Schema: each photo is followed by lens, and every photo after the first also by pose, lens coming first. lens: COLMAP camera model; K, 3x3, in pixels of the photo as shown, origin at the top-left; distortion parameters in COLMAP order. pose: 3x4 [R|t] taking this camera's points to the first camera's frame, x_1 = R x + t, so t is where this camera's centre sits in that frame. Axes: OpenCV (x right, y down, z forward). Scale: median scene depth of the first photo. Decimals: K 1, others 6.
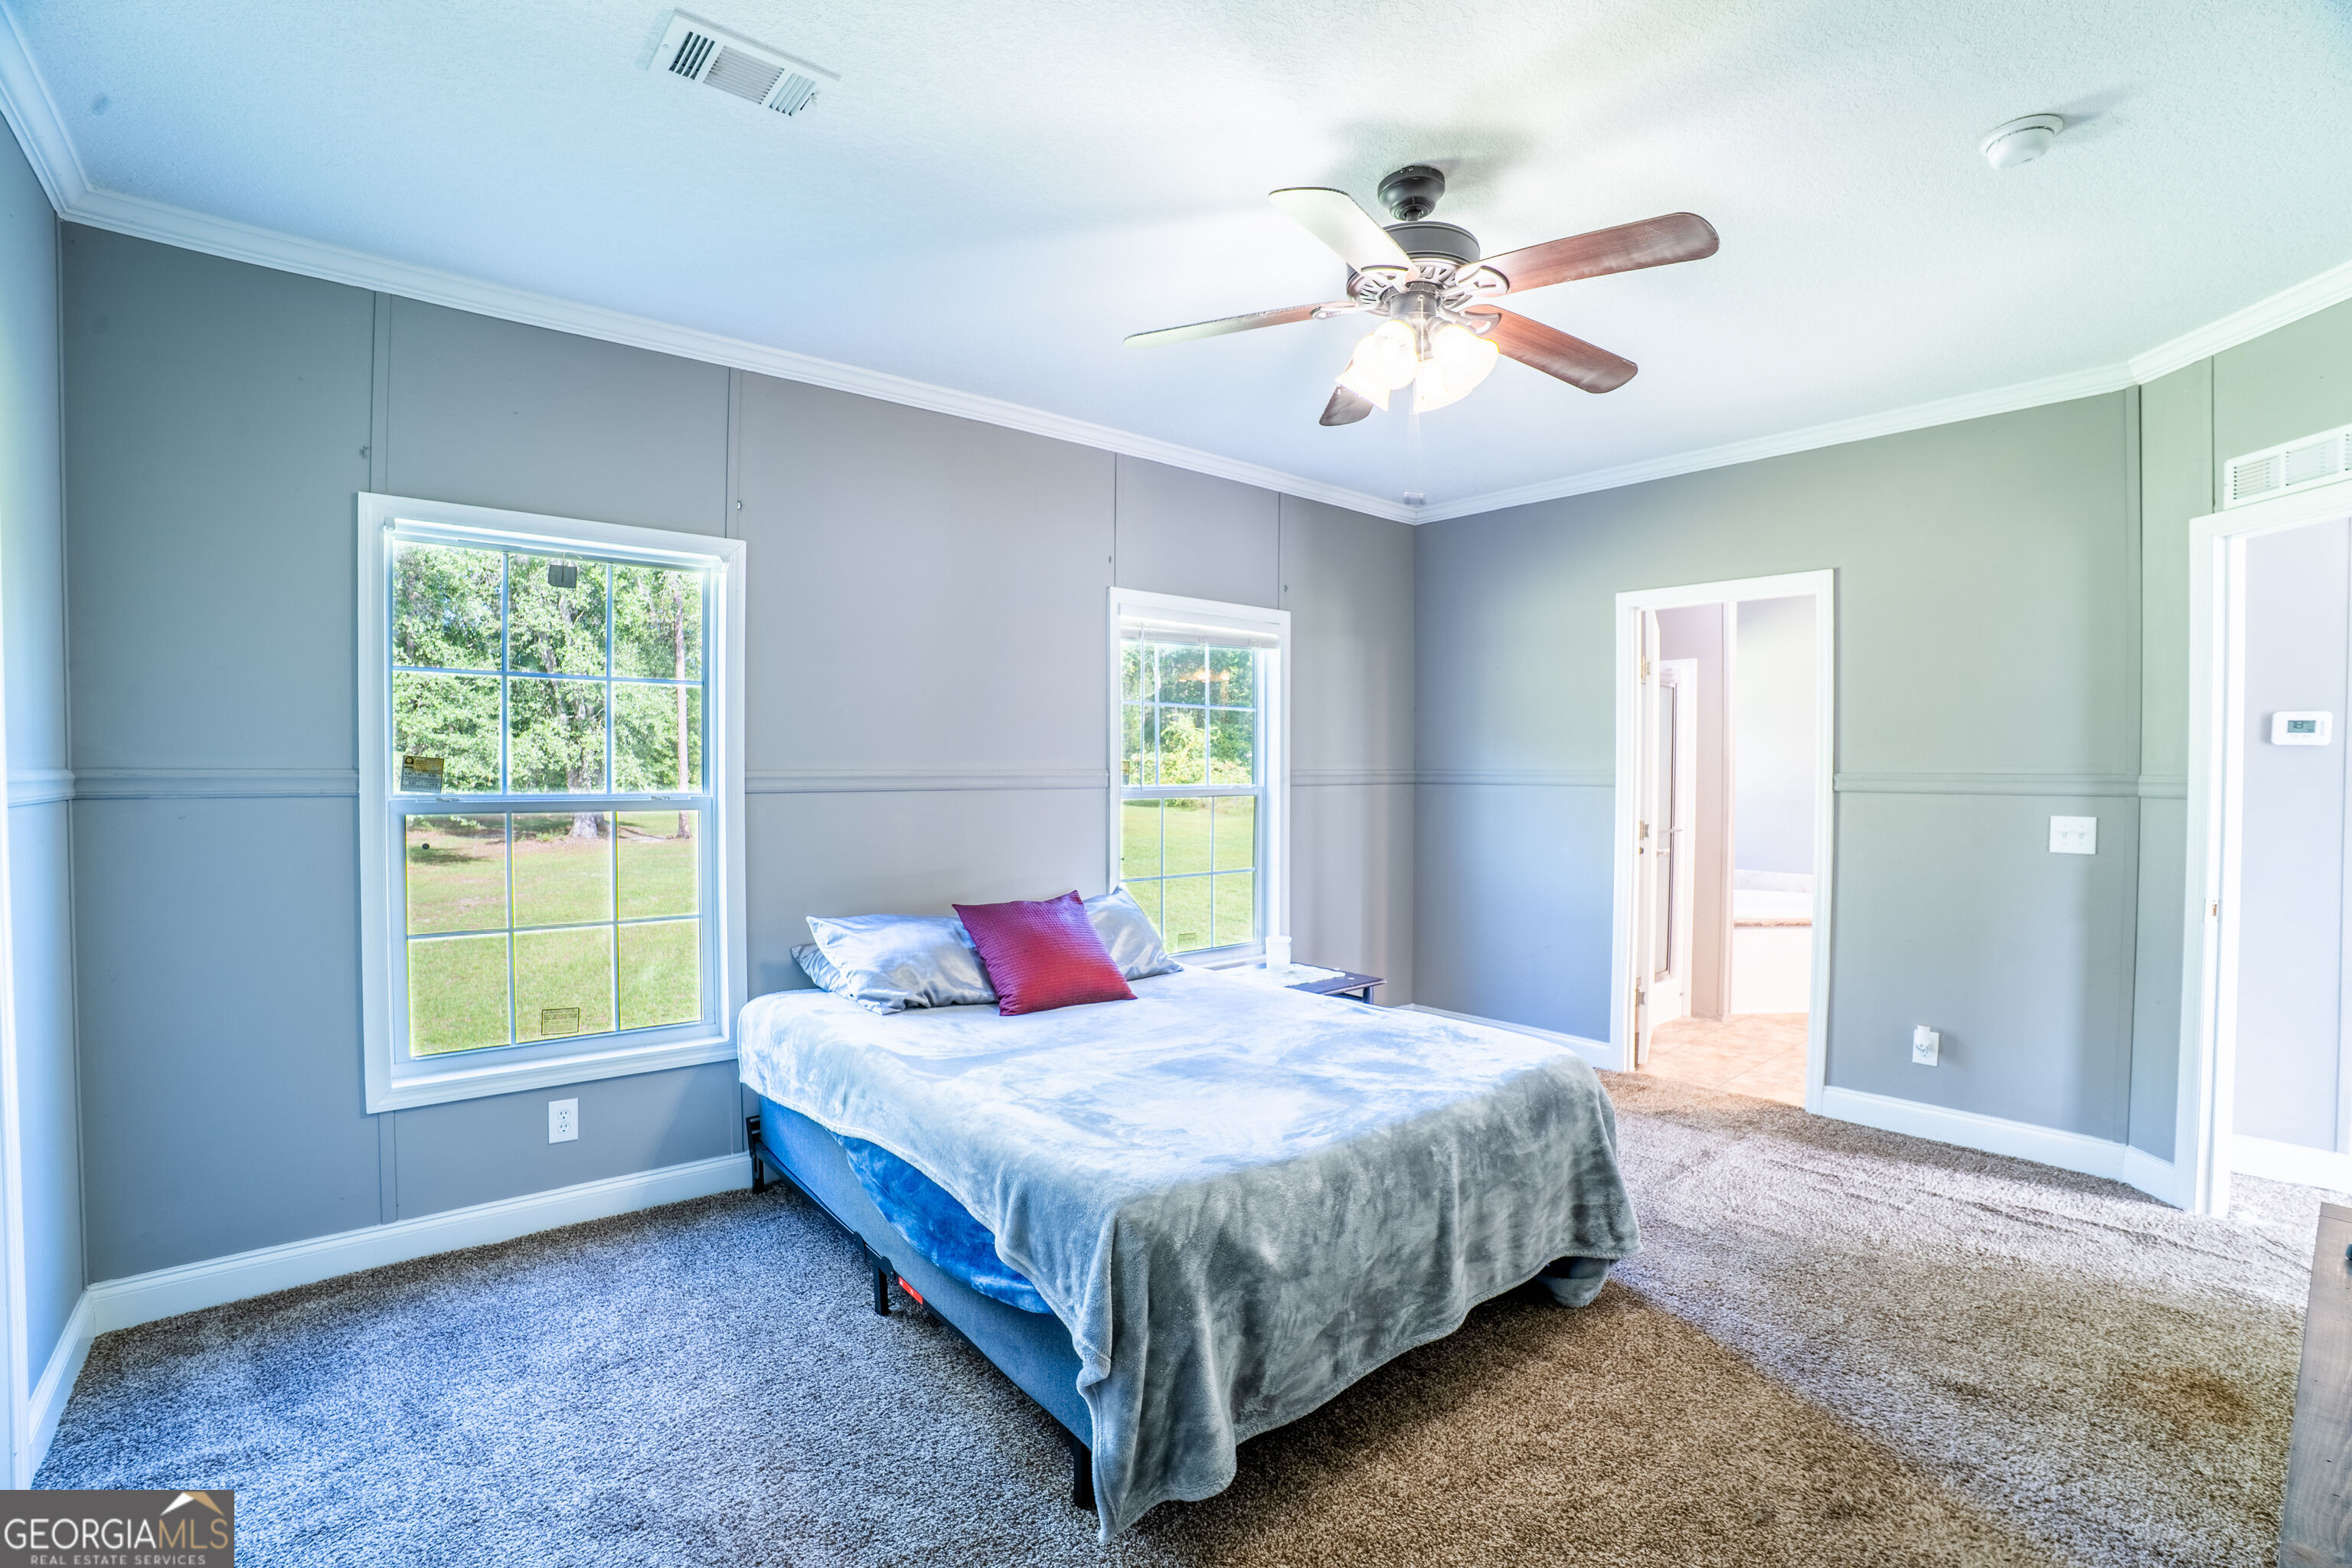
lens RADIAL K [[1069.1, 0, 1181.0], [0, 1069.1, 796.8], [0, 0, 1]] dist [-0.098758, 0.032492]
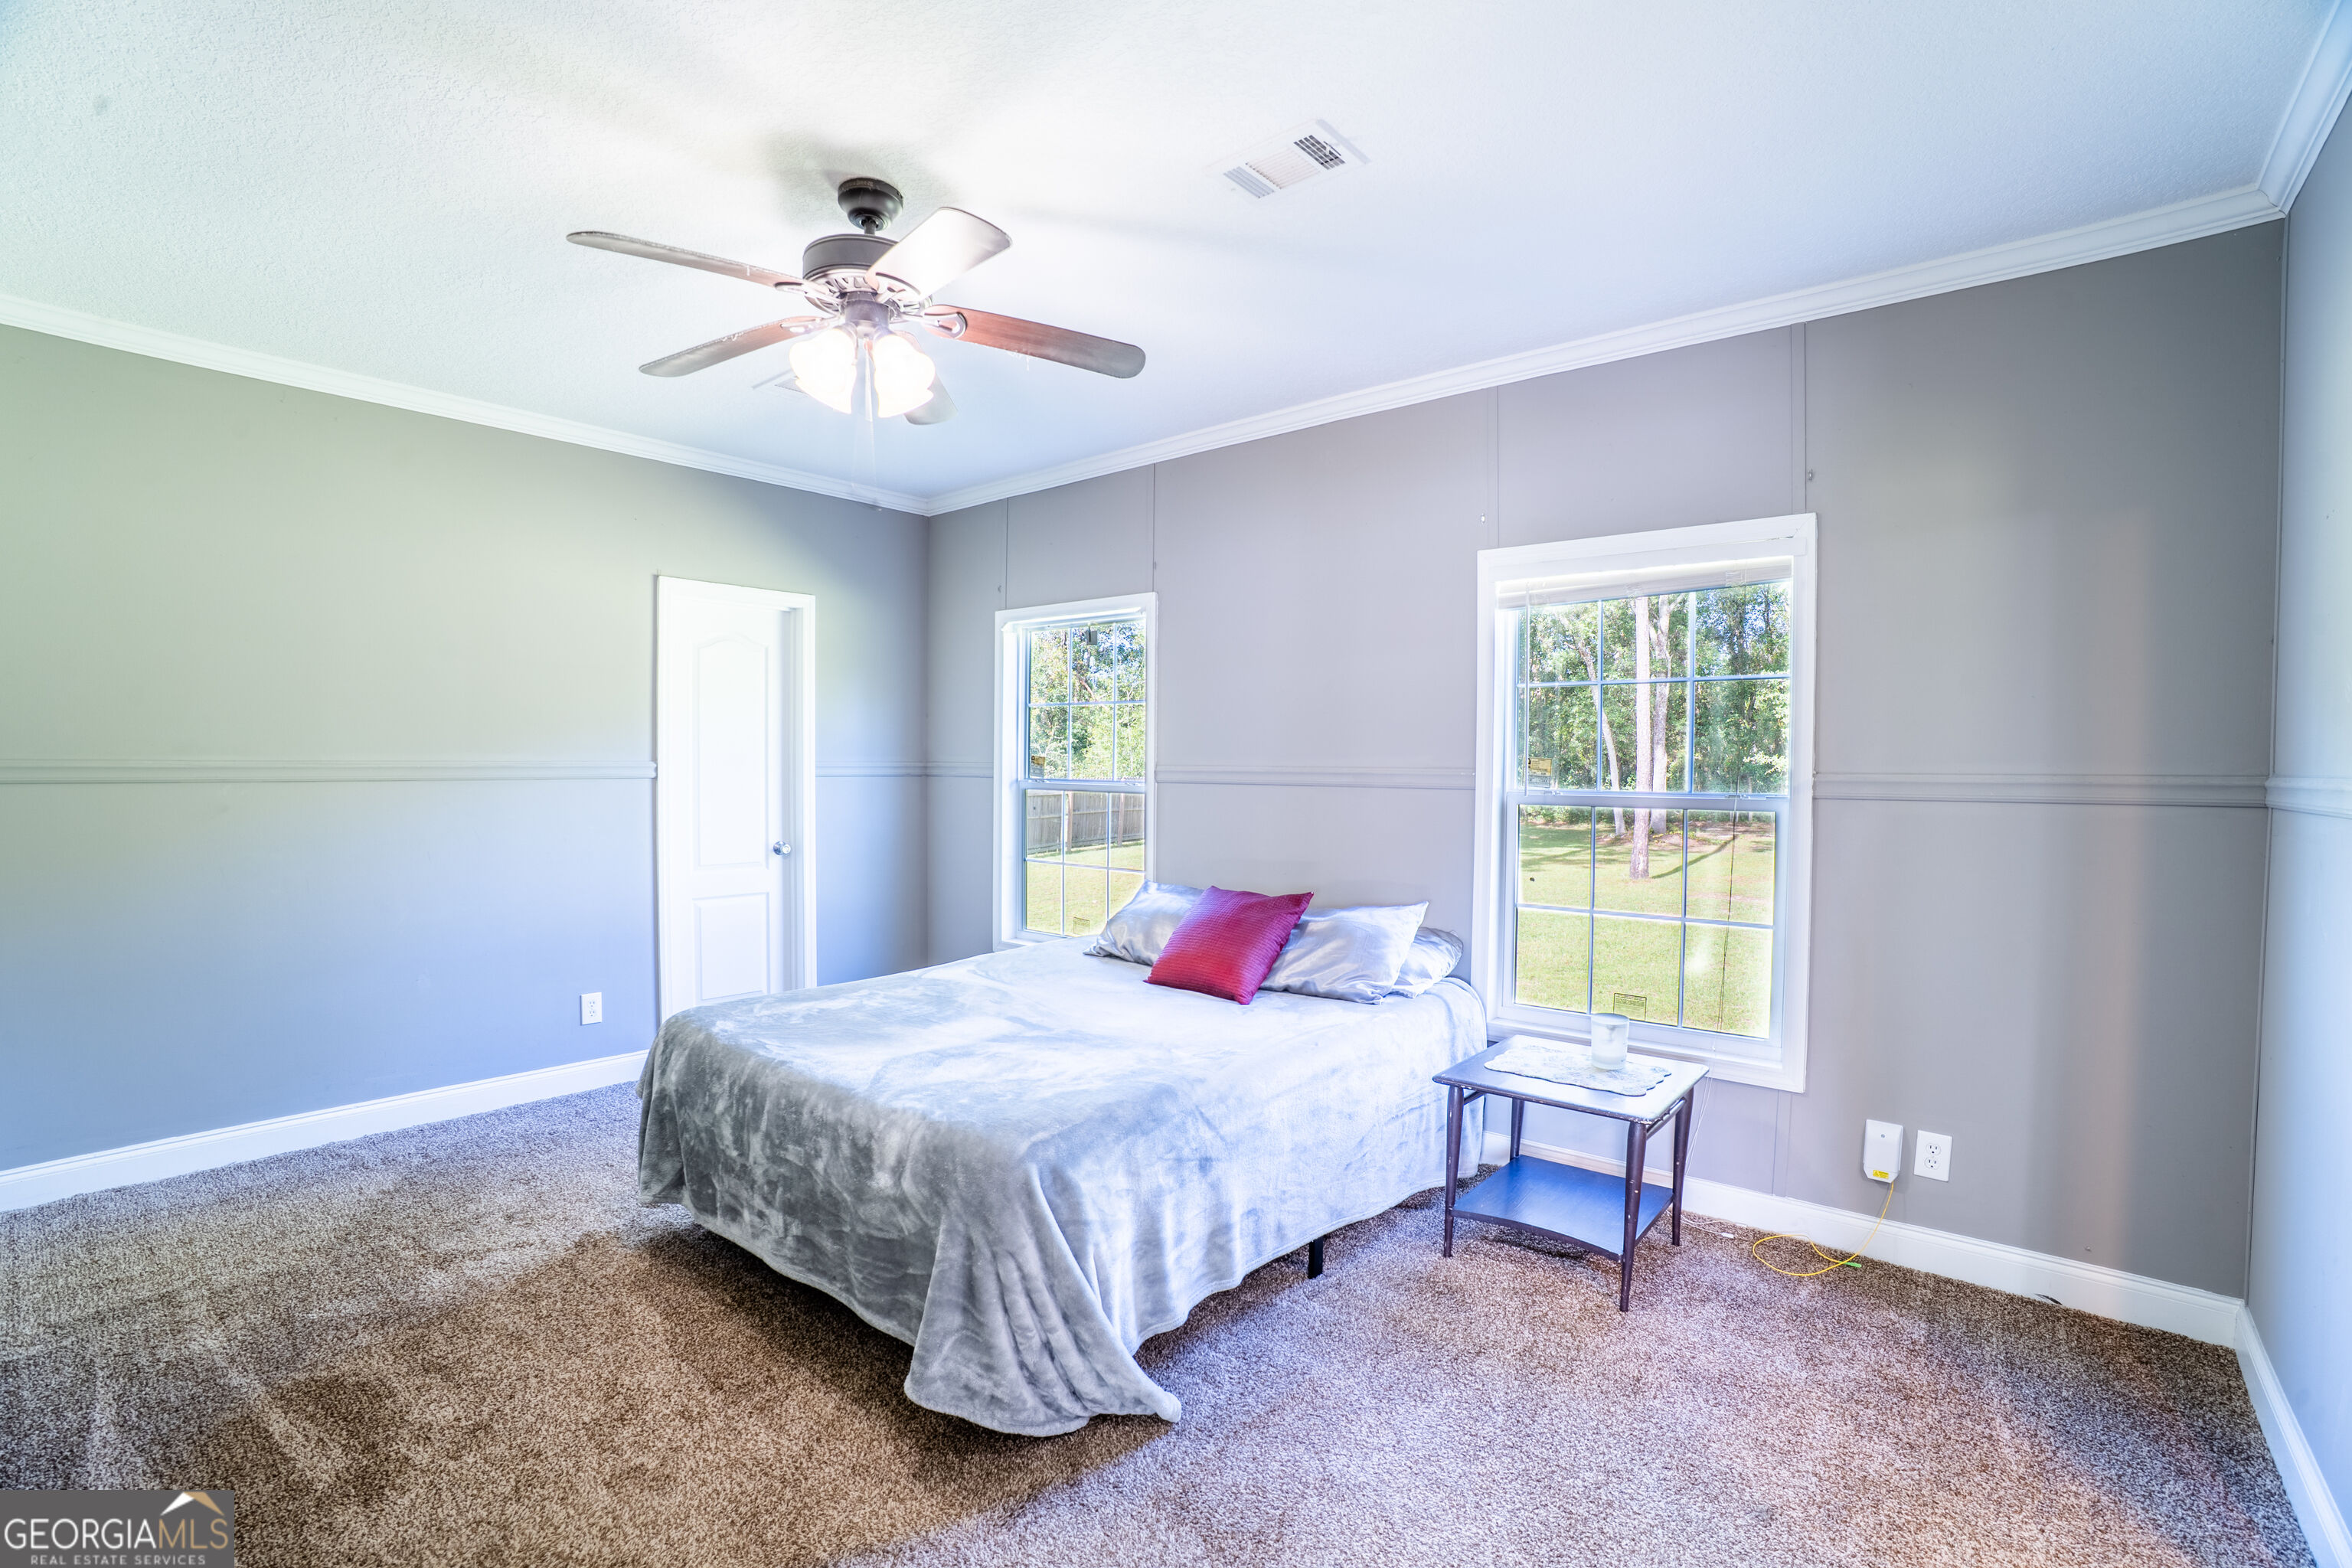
lens RADIAL K [[1069.1, 0, 1181.0], [0, 1069.1, 796.8], [0, 0, 1]] dist [-0.098758, 0.032492]
pose [[0.177973, 0.026192, -0.983687, 0.718984], [-0.037881, 0.999087, 0.019748, -0.010630], [0.983306, 0.033748, 0.178802, 0.623566]]
